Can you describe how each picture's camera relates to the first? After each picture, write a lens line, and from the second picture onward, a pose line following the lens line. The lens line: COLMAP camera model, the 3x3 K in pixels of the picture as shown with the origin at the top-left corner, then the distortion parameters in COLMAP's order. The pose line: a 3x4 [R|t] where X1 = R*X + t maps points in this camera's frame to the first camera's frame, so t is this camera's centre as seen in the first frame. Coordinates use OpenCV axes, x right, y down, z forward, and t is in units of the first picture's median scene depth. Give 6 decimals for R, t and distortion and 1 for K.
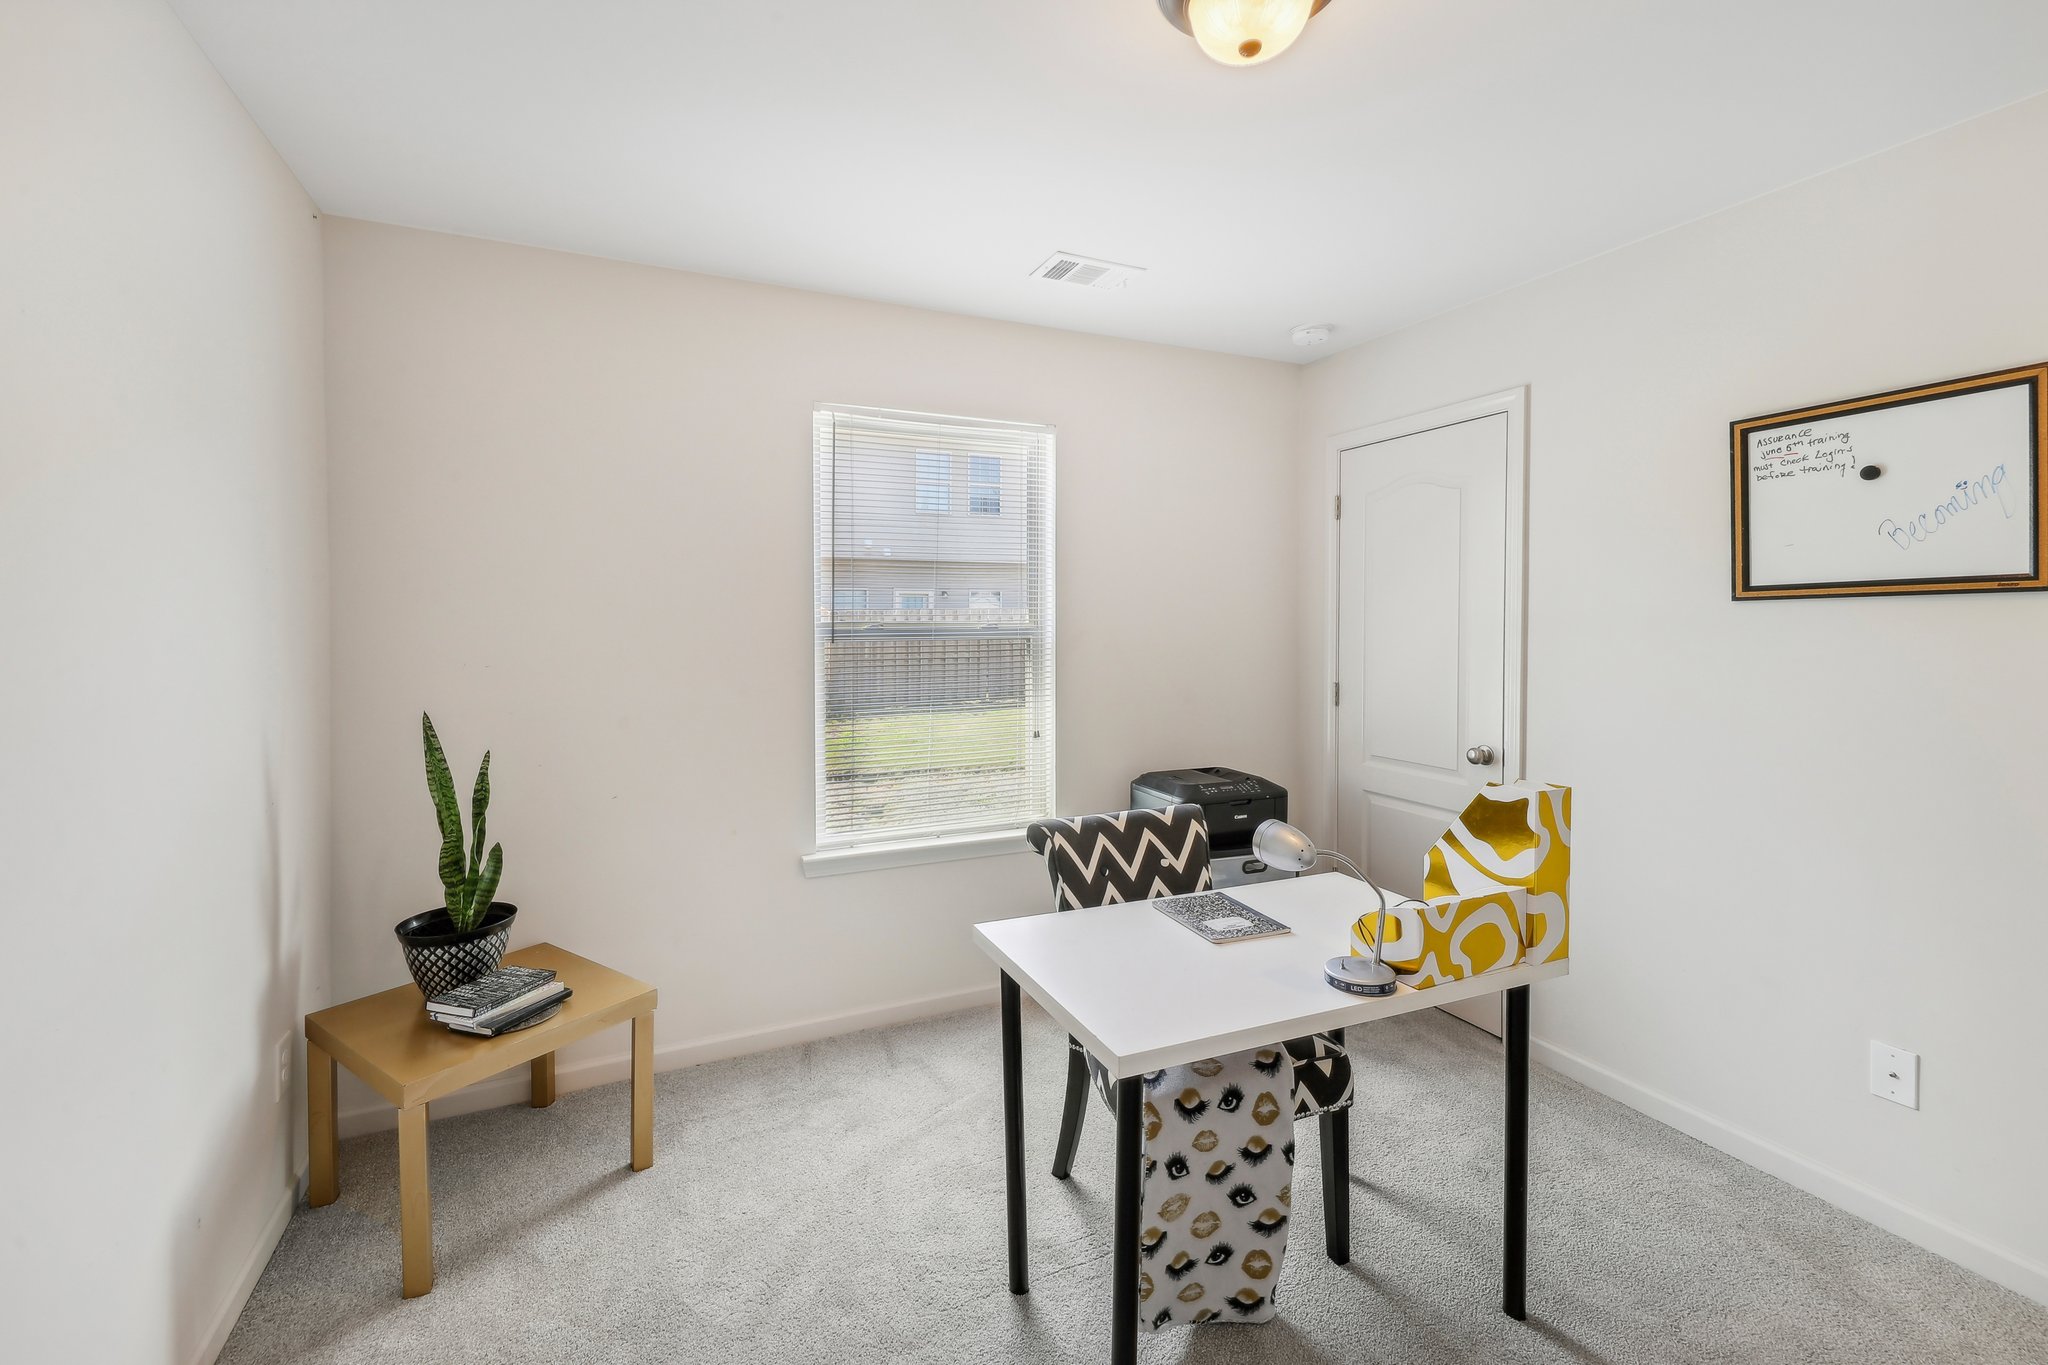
lens RADIAL K [[864.8, 0, 995.6], [0, 864.8, 632.8], [0, 0, 1]] dist [0.009812, -0.000093]
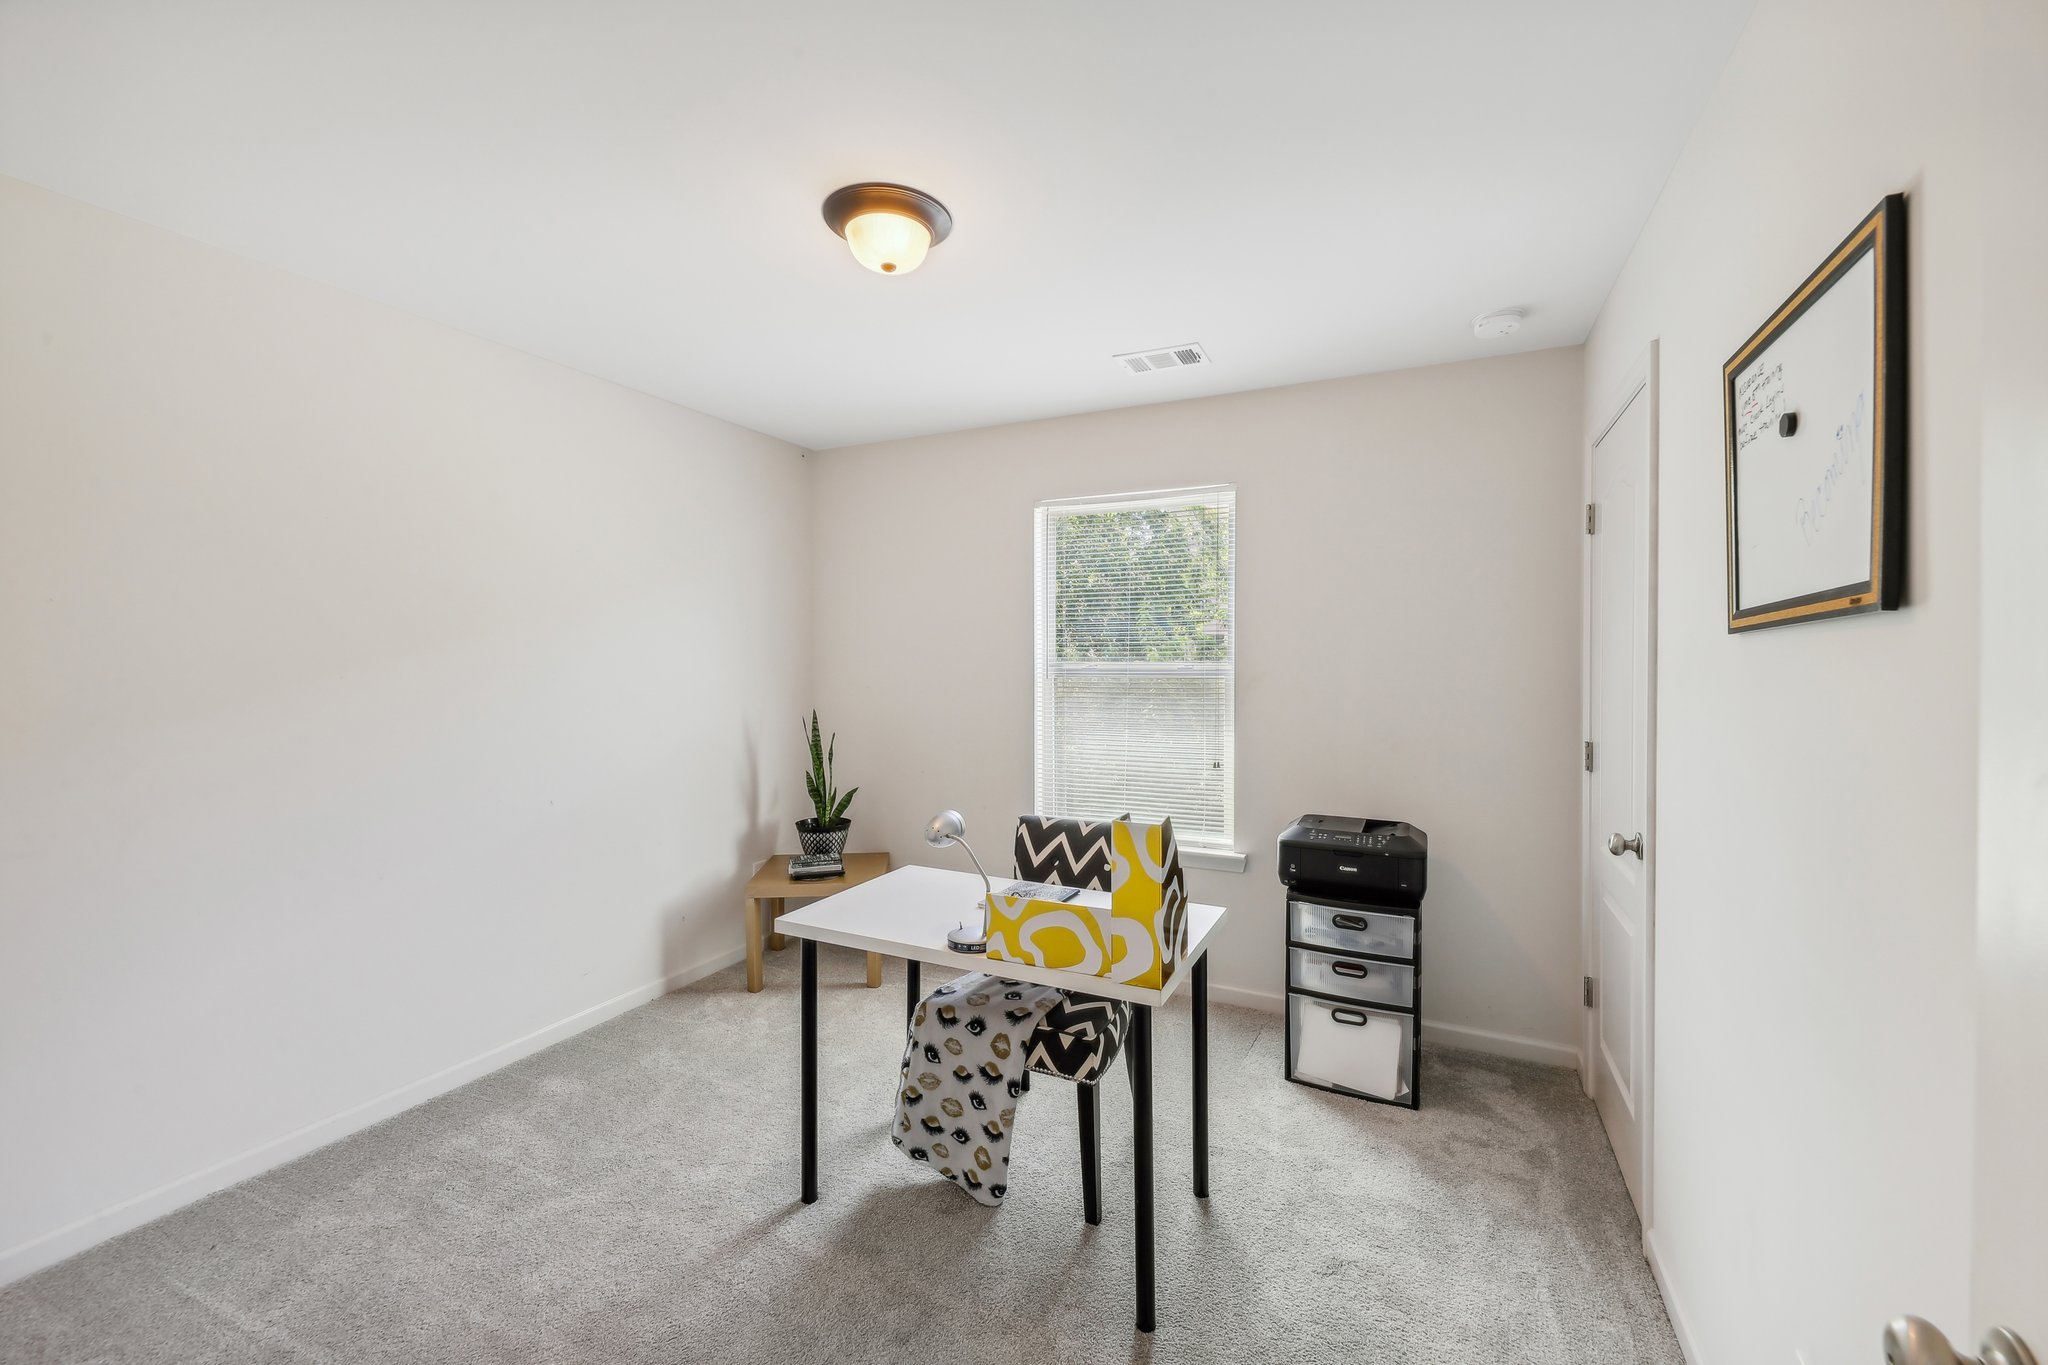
lens RADIAL K [[814.2, 0, 1023.6], [0, 814.2, 670.1], [0, 0, 1]] dist [0.015186, -0.001084]
pose [[0.655422, 0.008641, -0.755214, 1.135678], [-0.011305, 0.999935, 0.001630, -0.004688], [0.755179, 0.007469, 0.655477, 0.216352]]
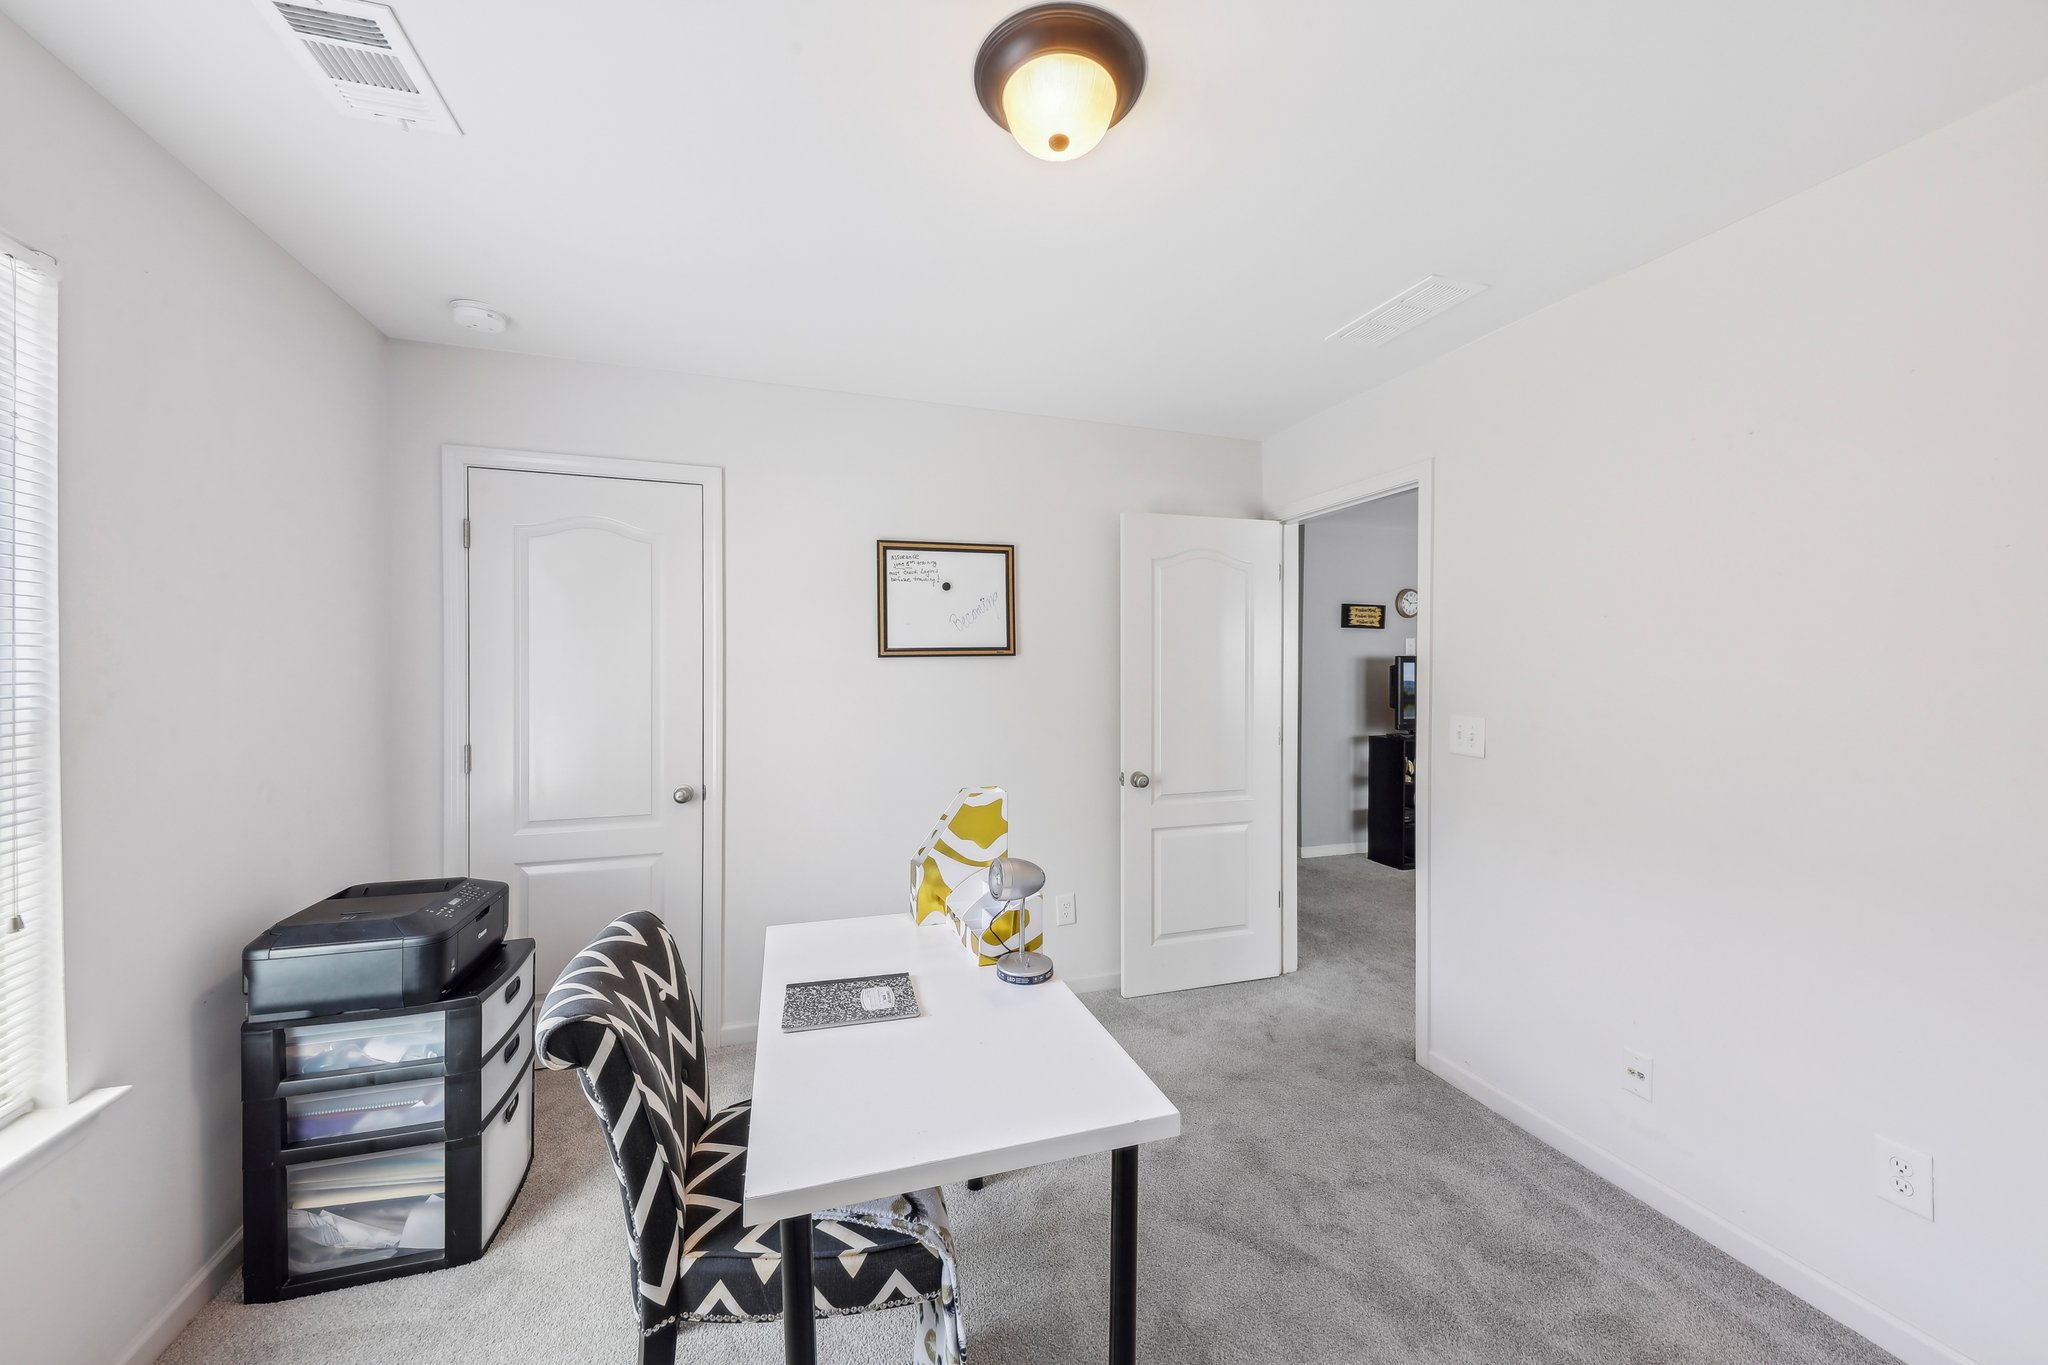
lens RADIAL K [[737.0, 0, 1018.7], [0, 737.0, 674.4], [0, 0, 1]] dist [-0.001770, -0.000190]
pose [[0.083853, -0.003127, 0.996473, -0.485530], [0.014245, 0.999897, 0.001939, -0.007497], [-0.996376, 0.014032, 0.083889, 0.761578]]
